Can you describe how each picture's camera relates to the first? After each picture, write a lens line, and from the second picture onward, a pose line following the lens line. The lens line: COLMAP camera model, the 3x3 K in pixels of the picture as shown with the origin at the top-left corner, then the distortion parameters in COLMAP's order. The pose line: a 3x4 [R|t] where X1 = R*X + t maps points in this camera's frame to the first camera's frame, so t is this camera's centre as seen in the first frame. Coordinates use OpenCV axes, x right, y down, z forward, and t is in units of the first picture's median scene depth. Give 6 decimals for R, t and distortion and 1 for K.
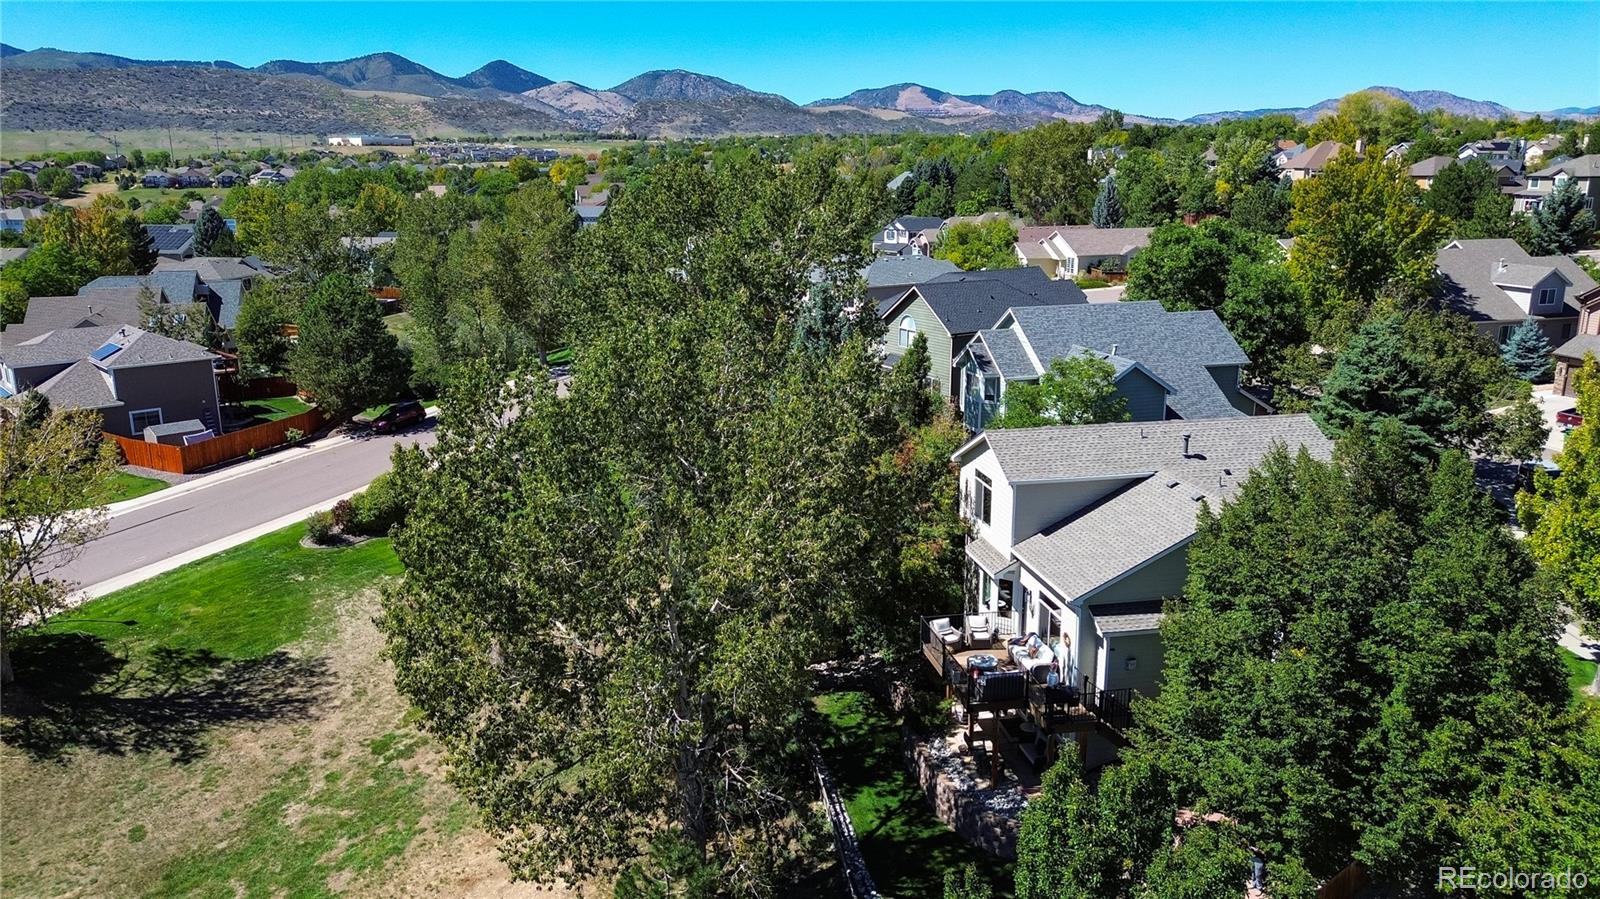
lens RADIAL K [[1154.6, 0, 800.0], [0, 1154.6, 449.5], [0, 0, 1]] dist [0.010033, 0.001994]
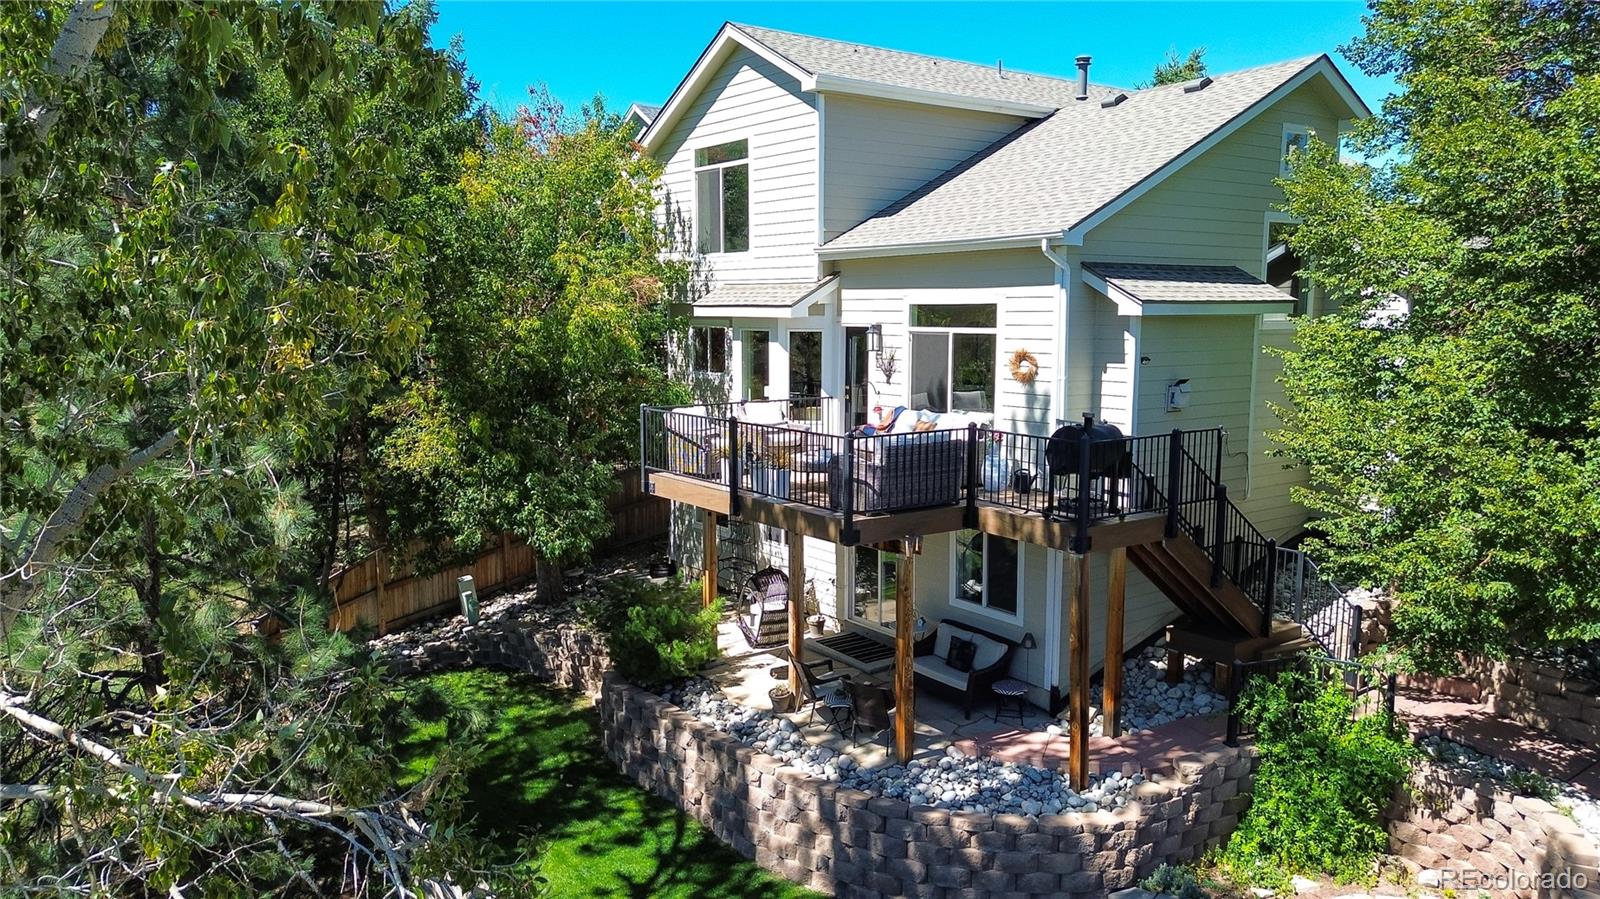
lens RADIAL K [[1155.6, 0, 800.0], [0, 1155.6, 449.5], [0, 0, 1]] dist [0.143111, 0.000511]
pose [[0.909877, -0.049733, 0.411887, -0.018392], [0.100665, 0.989586, -0.102888, 0.215854], [-0.402481, 0.135078, 0.905408, 0.612746]]
